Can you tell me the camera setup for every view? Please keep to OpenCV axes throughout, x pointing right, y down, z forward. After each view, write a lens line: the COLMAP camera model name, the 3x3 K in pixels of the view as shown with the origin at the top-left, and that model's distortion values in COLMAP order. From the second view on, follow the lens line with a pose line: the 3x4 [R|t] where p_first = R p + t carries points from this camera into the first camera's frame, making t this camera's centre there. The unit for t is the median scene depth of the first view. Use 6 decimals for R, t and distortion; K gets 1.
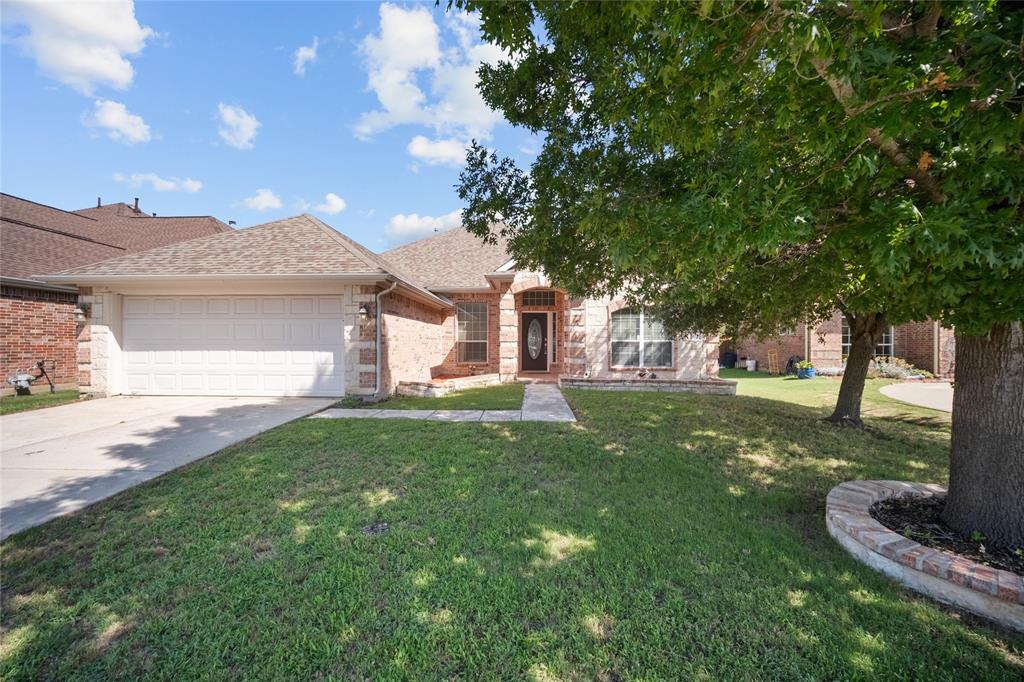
lens RADIAL K [[402.5, 0, 507.7], [0, 402.5, 341.3], [0, 0, 1]] dist [-0.001955, -0.000259]
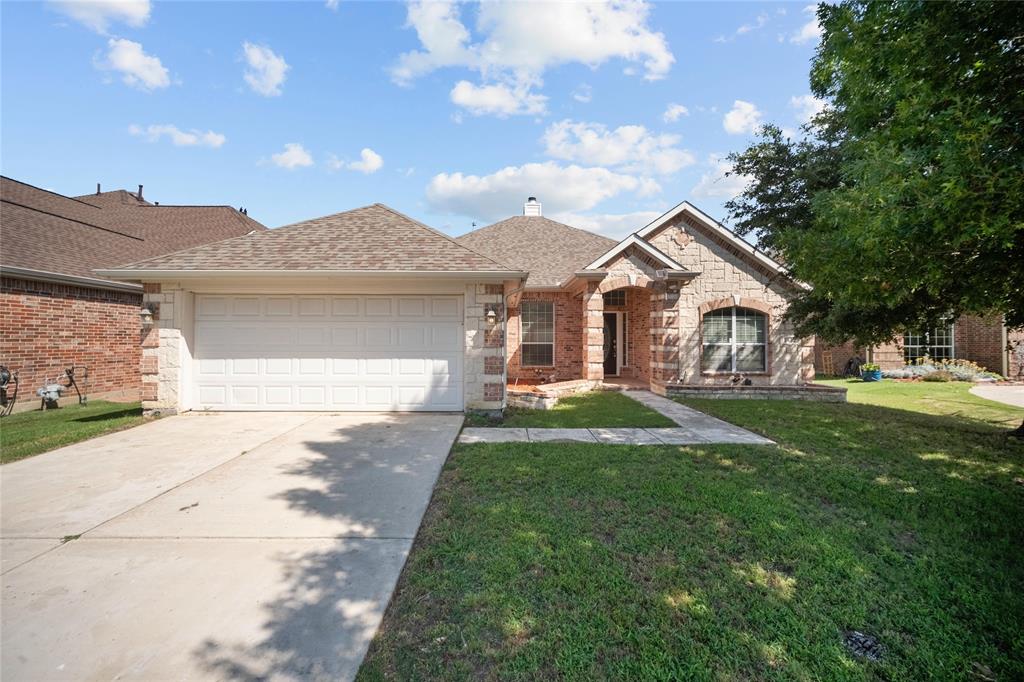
lens RADIAL K [[401.4, 0, 508.1], [0, 401.4, 332.2], [0, 0, 1]] dist [-0.002891, -0.000261]
pose [[0.998633, 0.001970, 0.052232, -0.278713], [-0.001261, 0.999907, -0.013603, -0.017680], [-0.052254, 0.013518, 0.998542, 0.096947]]
